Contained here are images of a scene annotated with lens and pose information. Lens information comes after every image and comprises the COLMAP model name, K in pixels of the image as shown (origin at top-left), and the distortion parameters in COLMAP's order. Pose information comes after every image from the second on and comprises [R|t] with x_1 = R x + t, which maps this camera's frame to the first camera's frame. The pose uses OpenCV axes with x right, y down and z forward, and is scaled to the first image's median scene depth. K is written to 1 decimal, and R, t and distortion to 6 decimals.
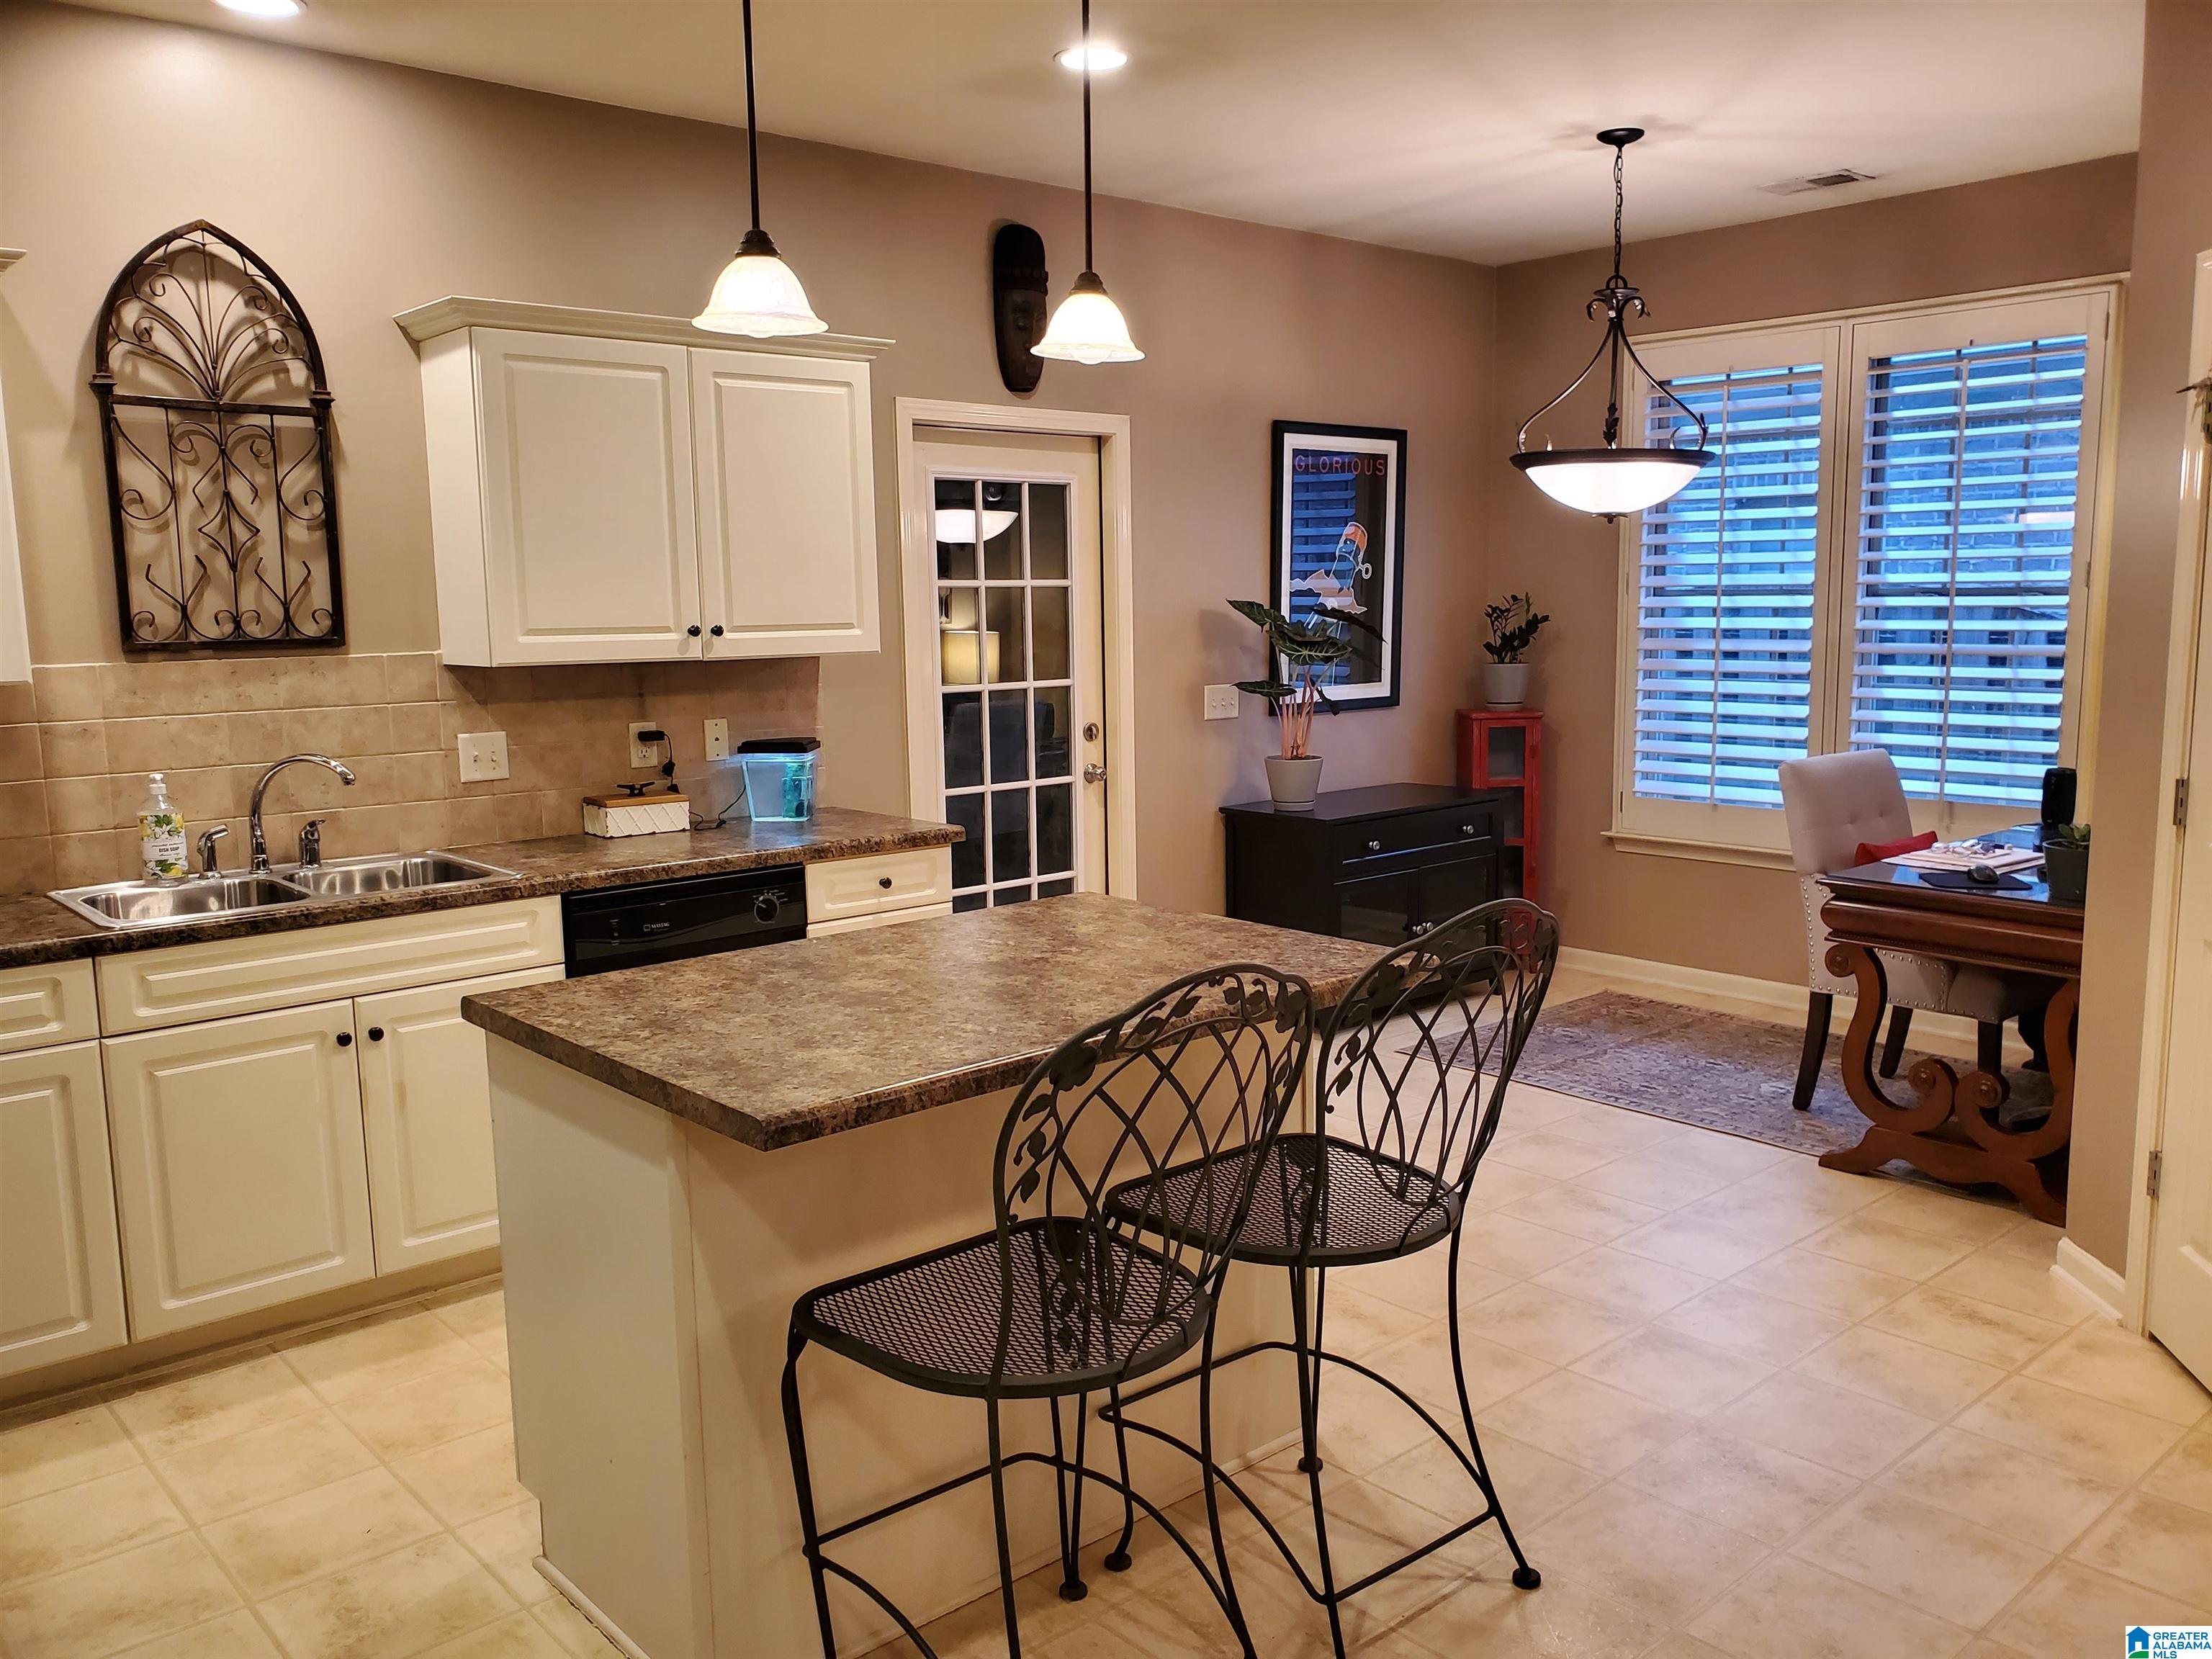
lens RADIAL K [[1734.5, 0, 1114.4], [0, 1734.5, 812.0], [0, 0, 1]] dist [0.016083, -0.002990]
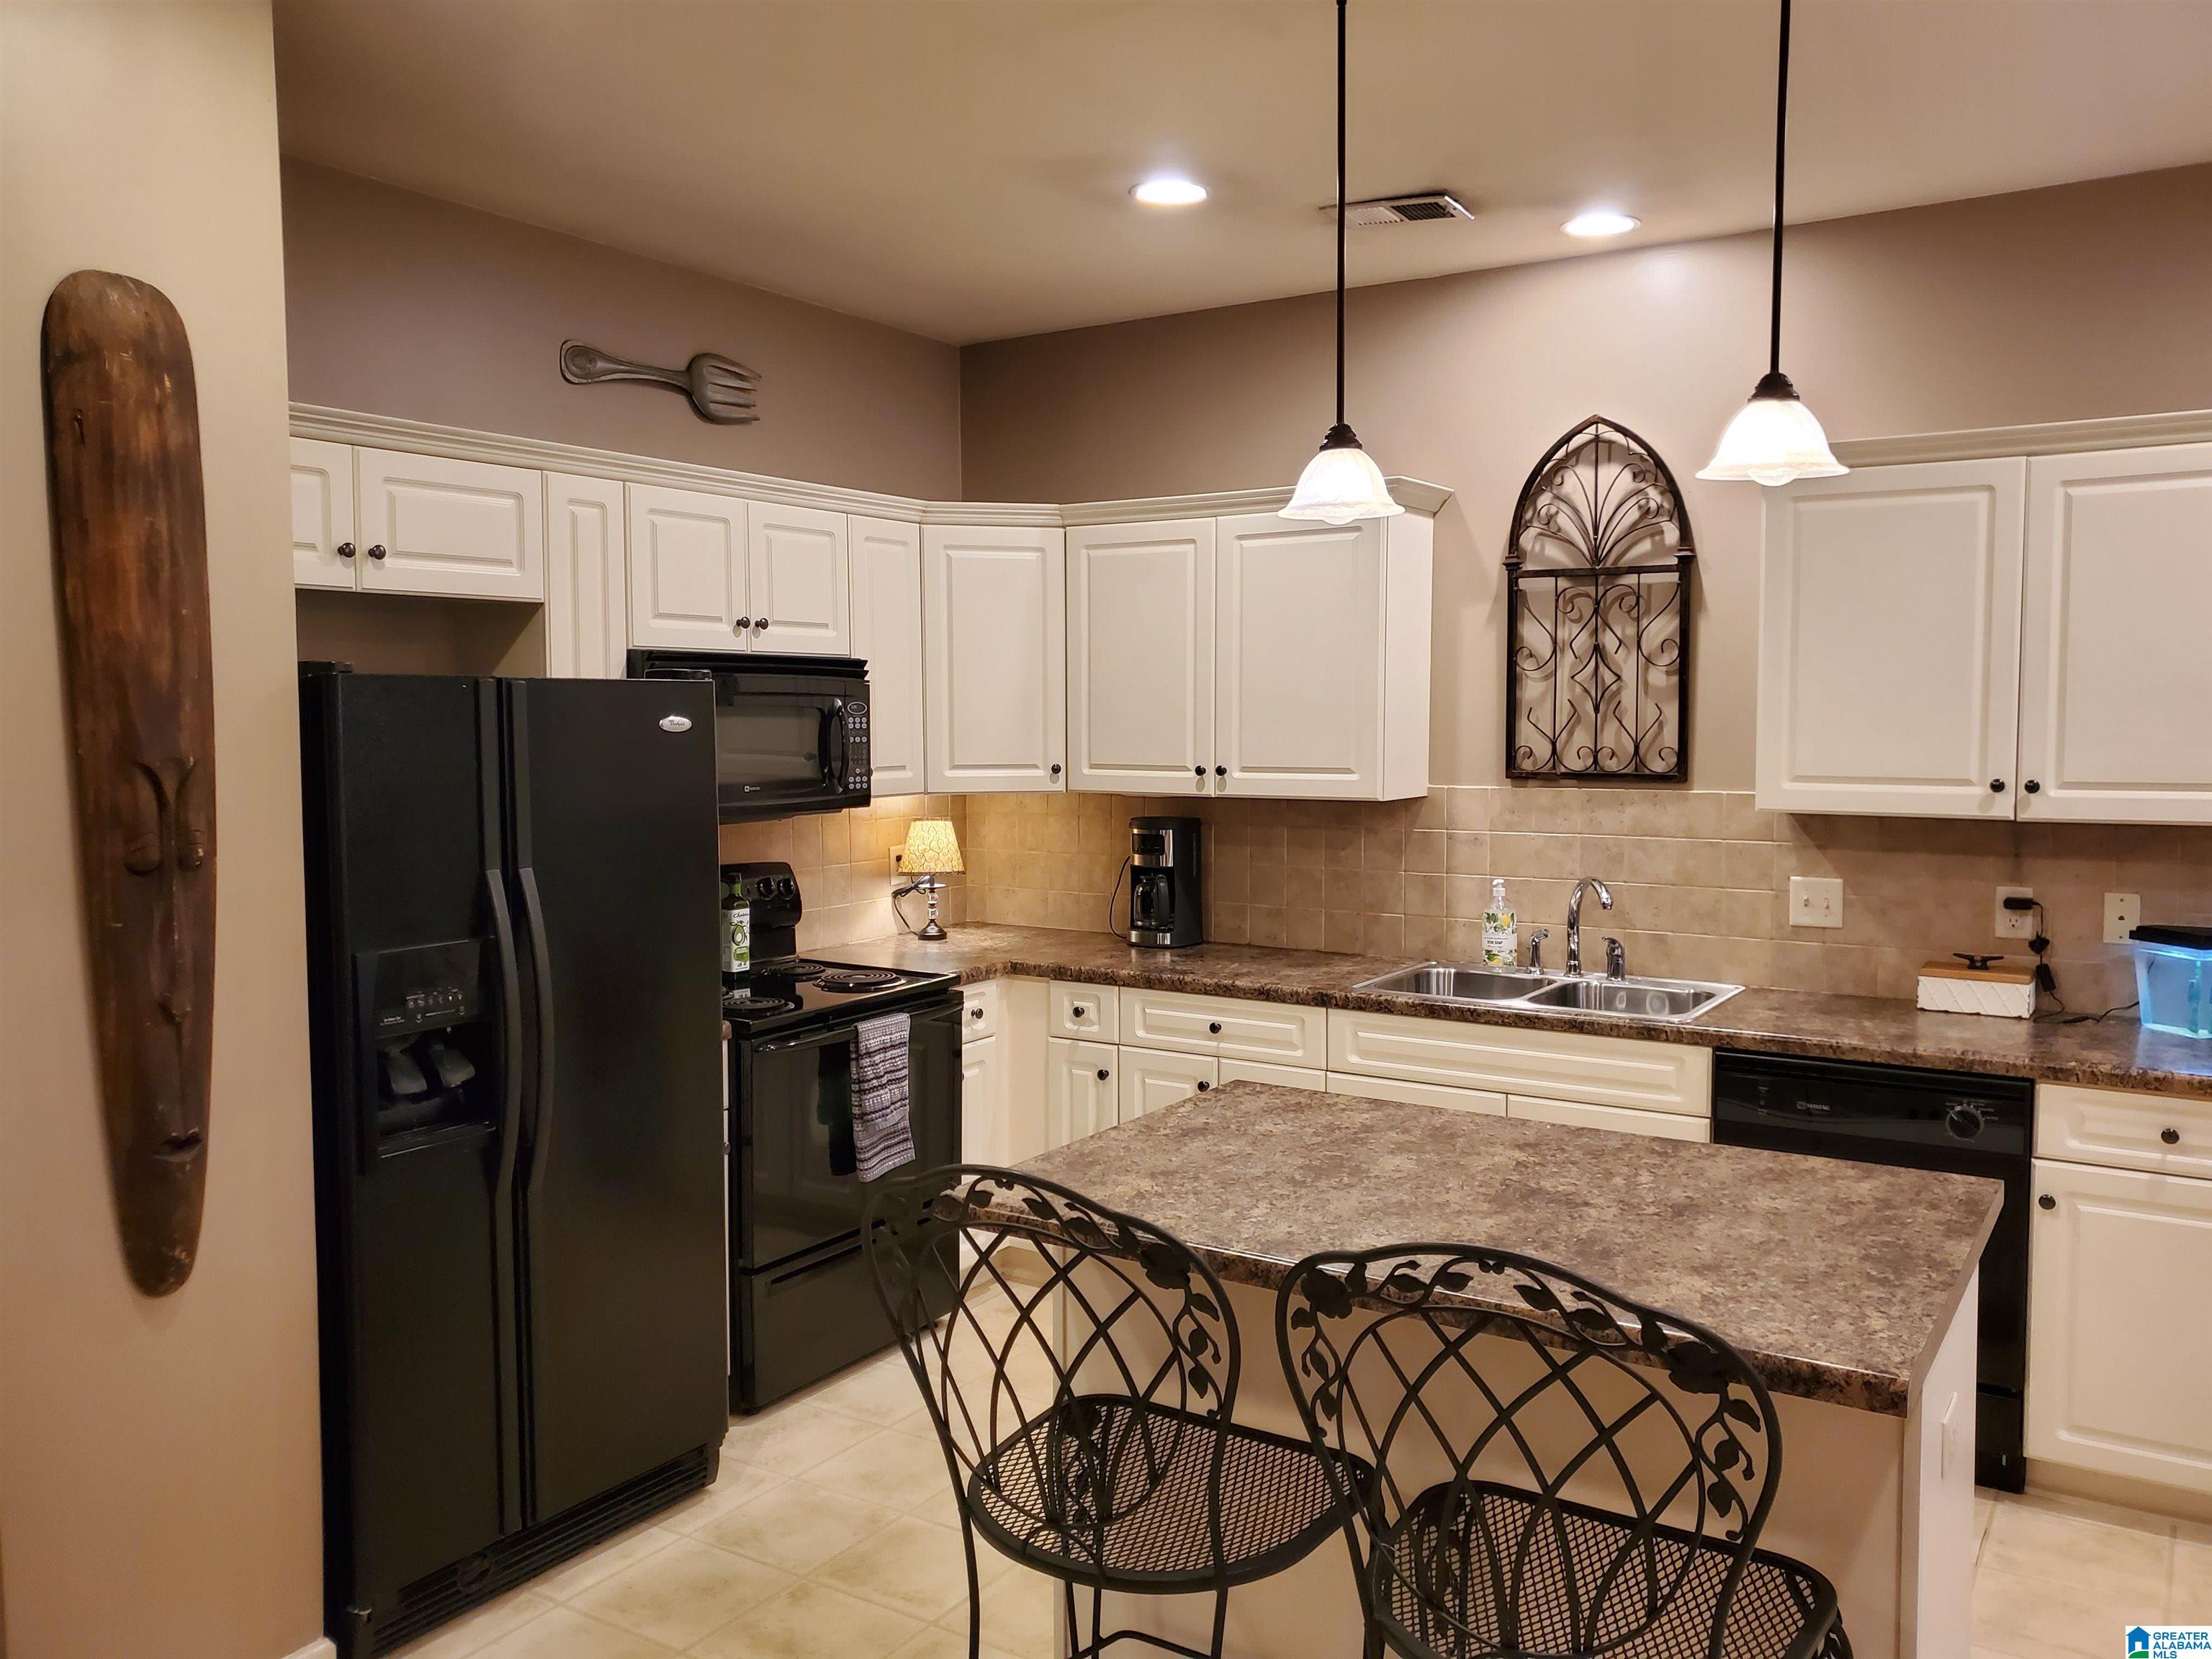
lens RADIAL K [[1734.5, 0, 1104.6], [0, 1734.5, 835.0], [0, 0, 1]] dist [0.016083, -0.002990]
pose [[0.260686, 0.086093, -0.961577, 0.467422], [-0.119808, 0.991201, 0.056264, -0.075908], [0.957961, 0.100538, 0.268707, 0.352987]]
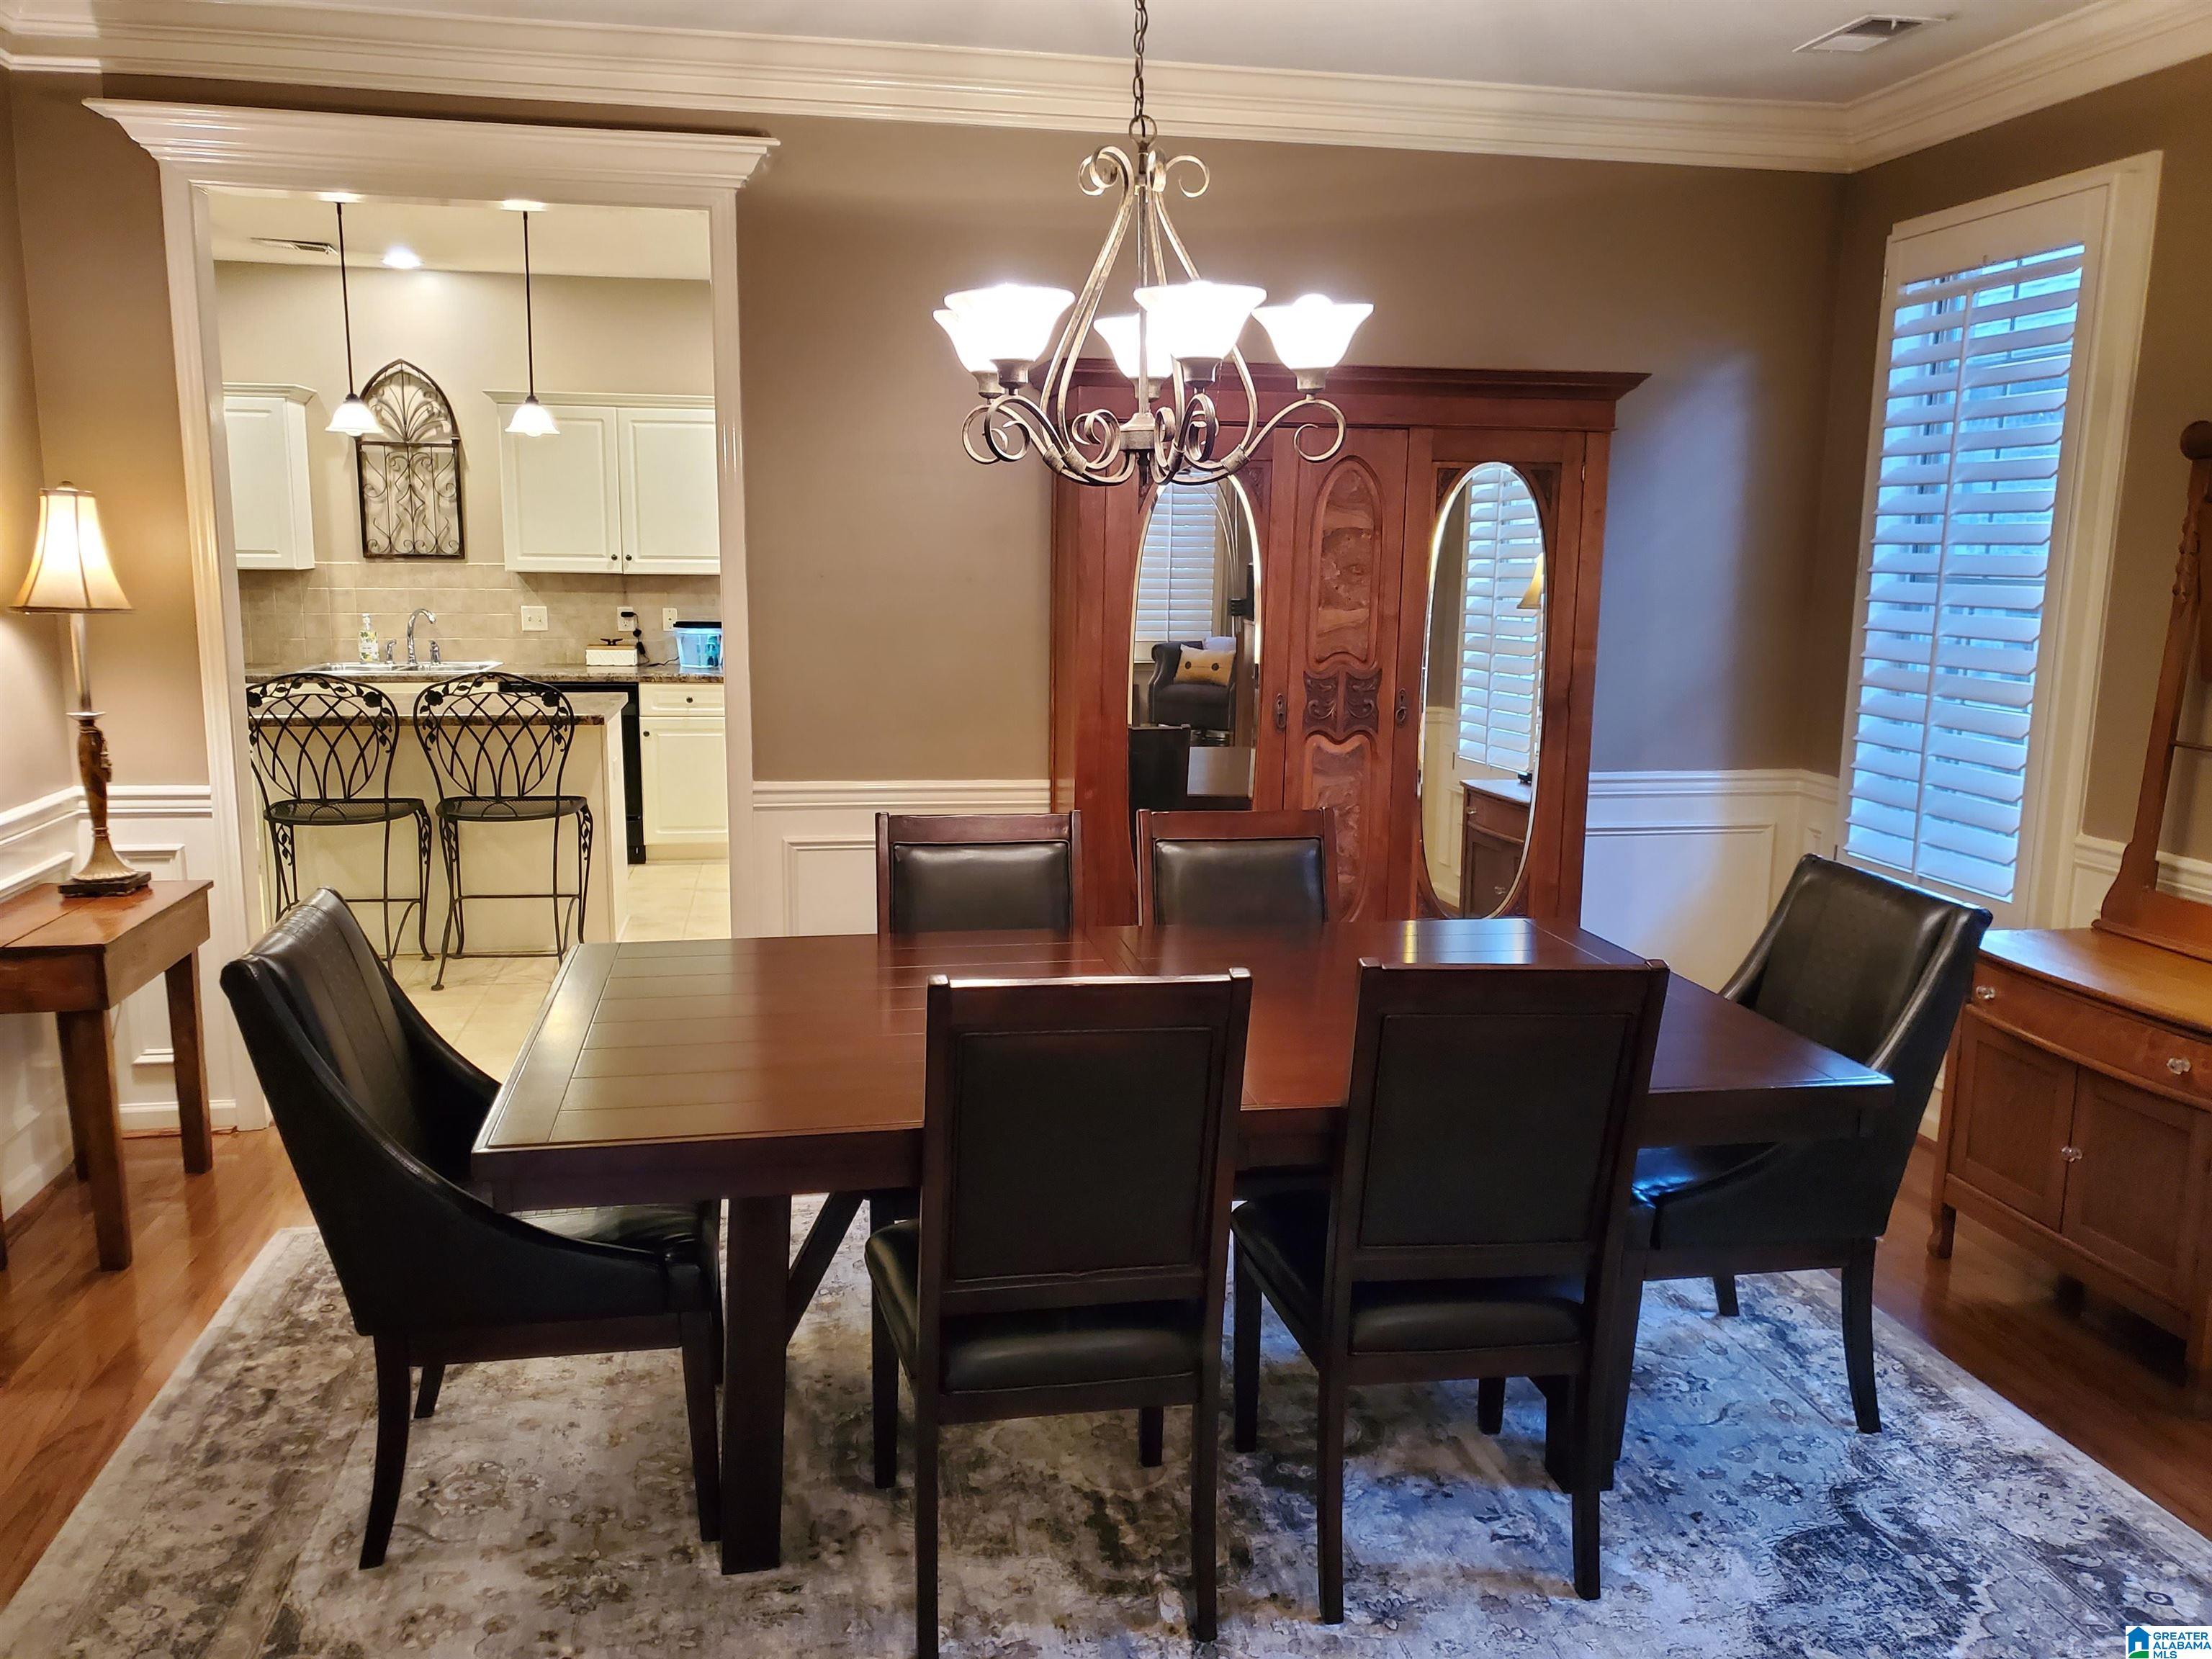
lens RADIAL K [[1734.5, 0, 1118.6], [0, 1734.5, 833.3], [0, 0, 1]] dist [0.016083, -0.002990]
pose [[0.852846, 0.112827, -0.509827, 1.232851], [-0.090219, 0.993532, 0.068955, 0.014906], [0.514310, -0.012812, 0.857509, -0.351988]]
